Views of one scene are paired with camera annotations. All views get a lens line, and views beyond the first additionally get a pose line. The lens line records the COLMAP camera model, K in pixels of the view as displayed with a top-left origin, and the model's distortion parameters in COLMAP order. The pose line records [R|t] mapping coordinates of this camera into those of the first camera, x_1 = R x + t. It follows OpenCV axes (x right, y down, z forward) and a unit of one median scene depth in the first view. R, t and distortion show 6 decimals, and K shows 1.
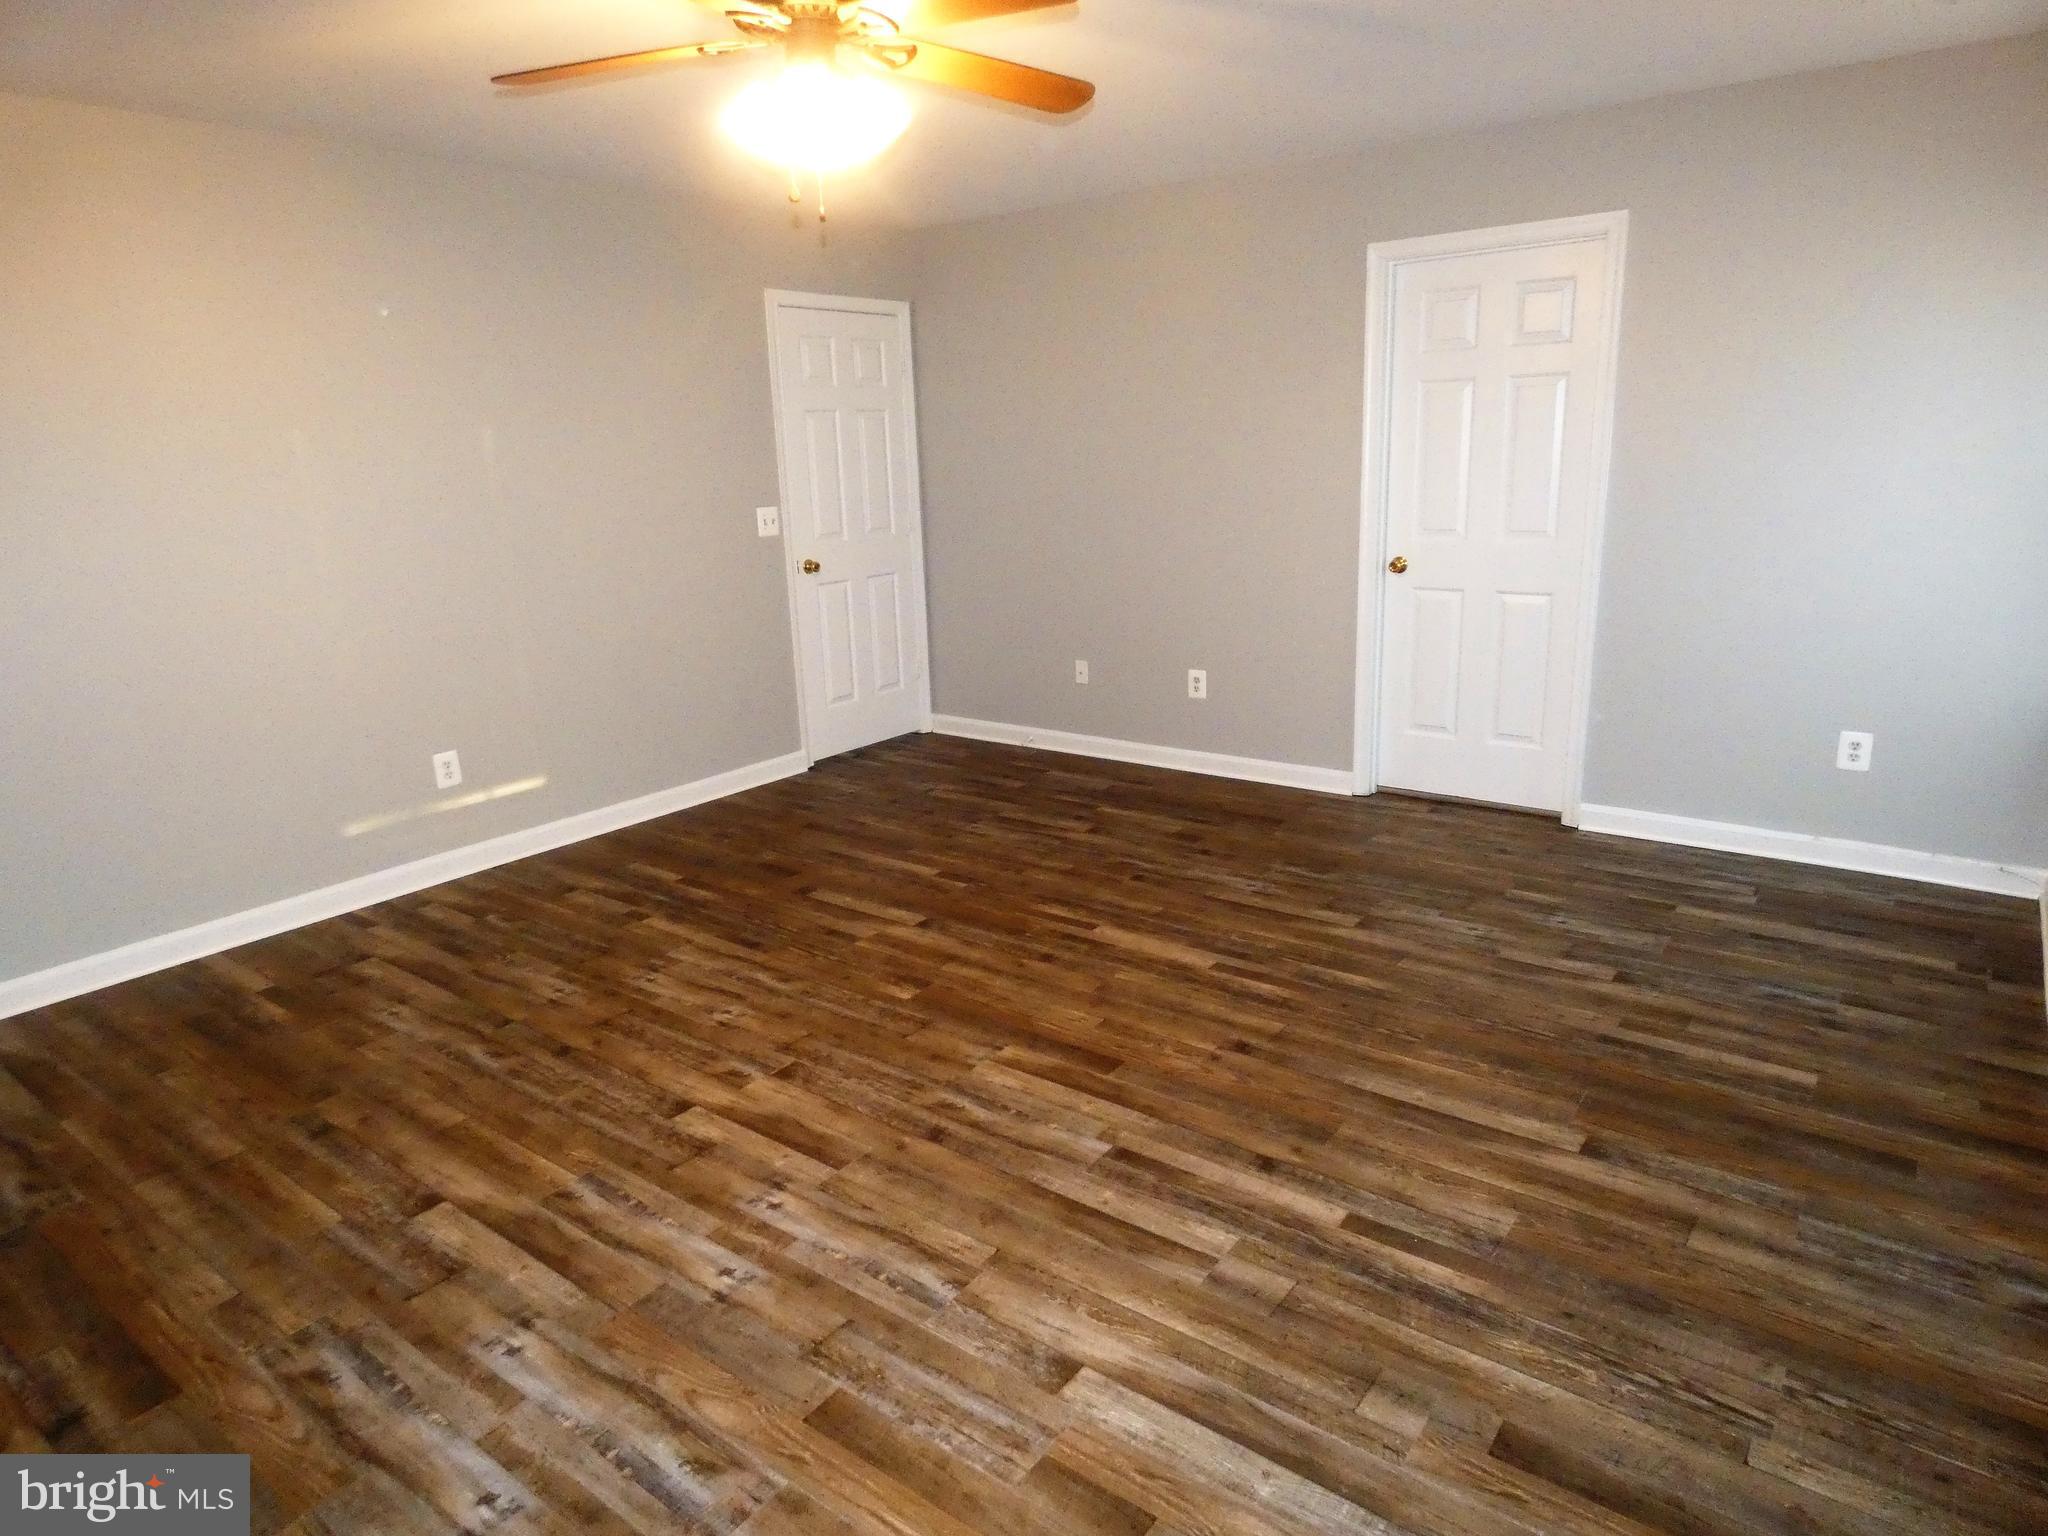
lens RADIAL K [[1219.3, 0, 1028.3], [0, 1219.3, 760.8], [0, 0, 1]] dist [-0.002746, 0.000035]
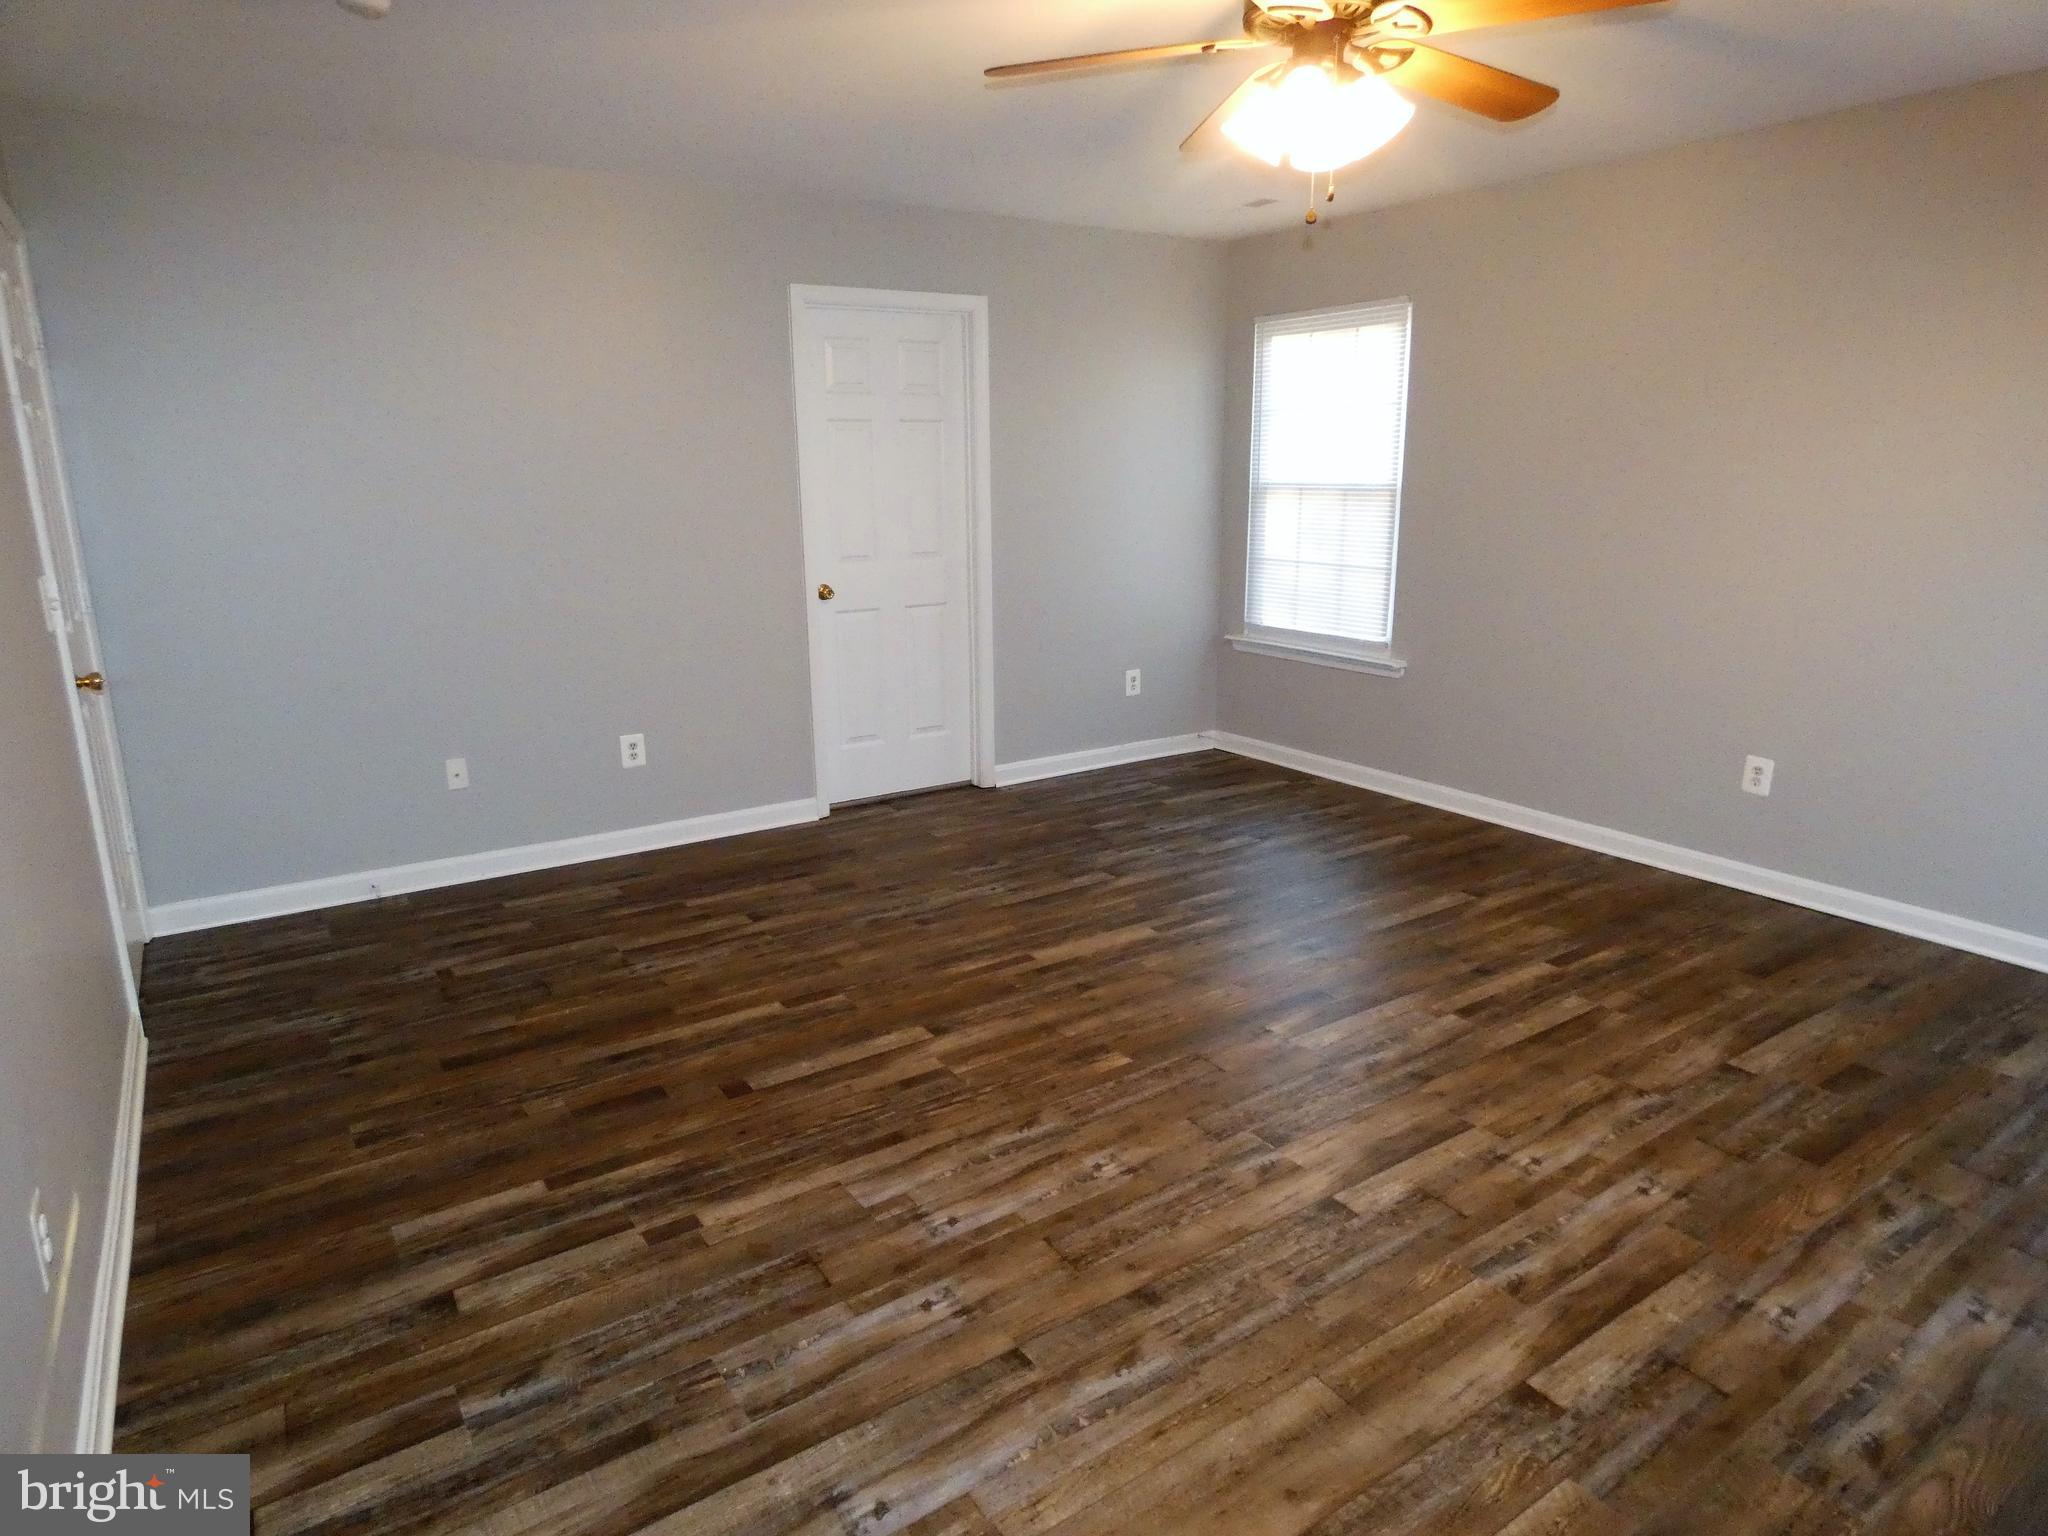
lens RADIAL K [[1219.3, 0, 1025.5], [0, 1219.3, 761.8], [0, 0, 1]] dist [-0.002746, 0.000035]
pose [[0.323460, -0.193614, 0.926222, -0.909789], [0.239599, 0.963702, 0.117775, -0.143511], [-0.915405, 0.183826, 0.358109, 0.693948]]
